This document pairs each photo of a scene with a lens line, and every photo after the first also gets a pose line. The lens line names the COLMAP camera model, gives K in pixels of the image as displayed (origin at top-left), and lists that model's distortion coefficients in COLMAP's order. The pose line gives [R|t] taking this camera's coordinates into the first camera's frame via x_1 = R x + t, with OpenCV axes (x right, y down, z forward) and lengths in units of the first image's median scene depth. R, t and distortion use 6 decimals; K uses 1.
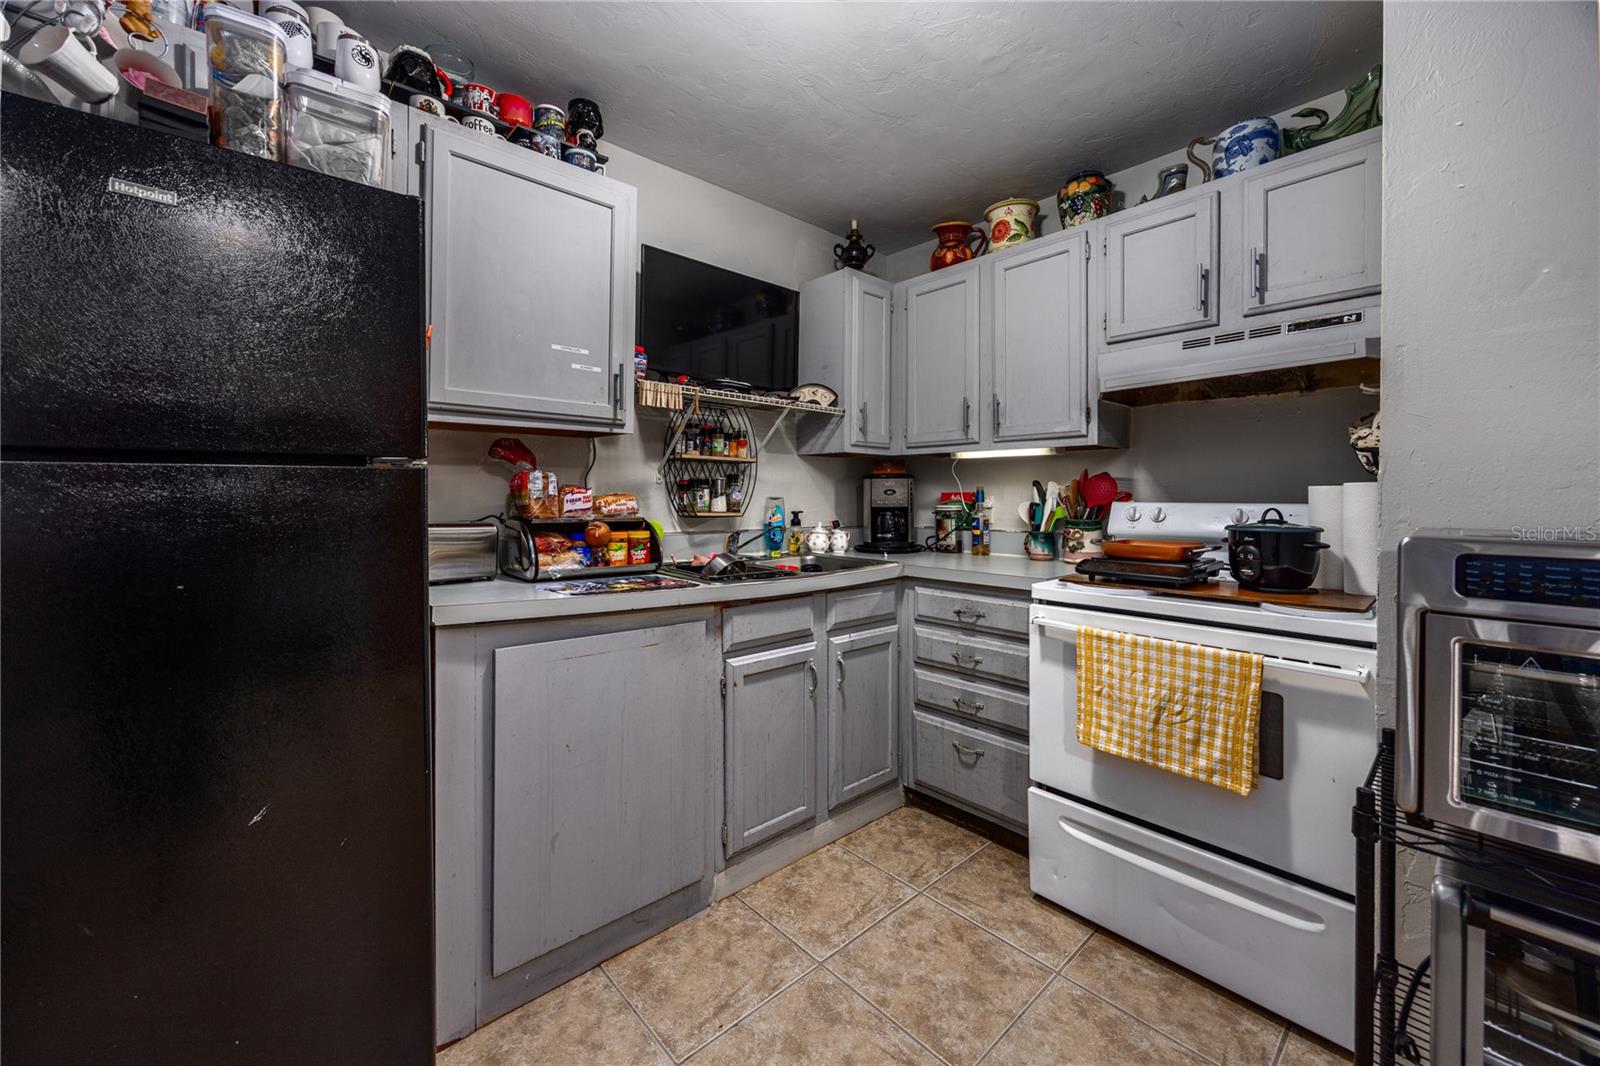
lens RADIAL K [[622.5, 0, 801.8], [0, 622.5, 505.6], [0, 0, 1]] dist [-0.000370, 0.000004]
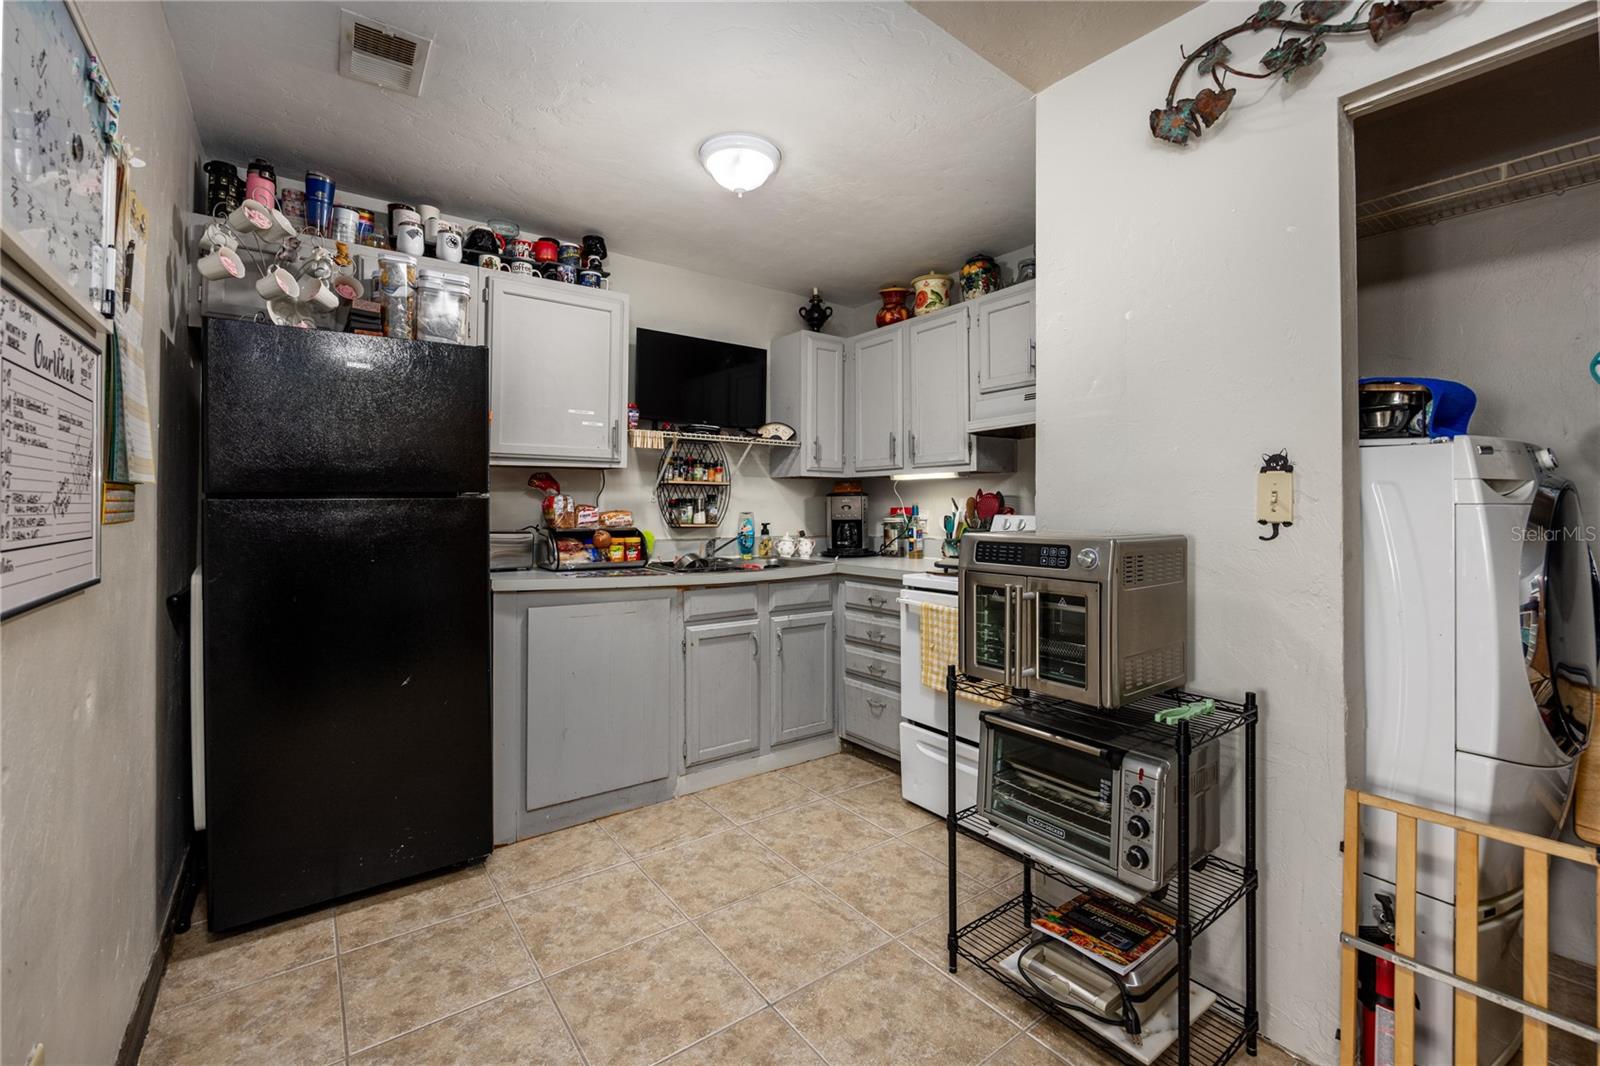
lens RADIAL K [[668.5, 0, 798.6], [0, 668.5, 508.5], [0, 0, 1]] dist [-0.001099, -0.000047]
pose [[0.994873, -0.005031, -0.101010, 0.250723], [0.003473, 0.999872, -0.015591, 0.000835], [0.101076, 0.015160, 0.994763, -0.433211]]
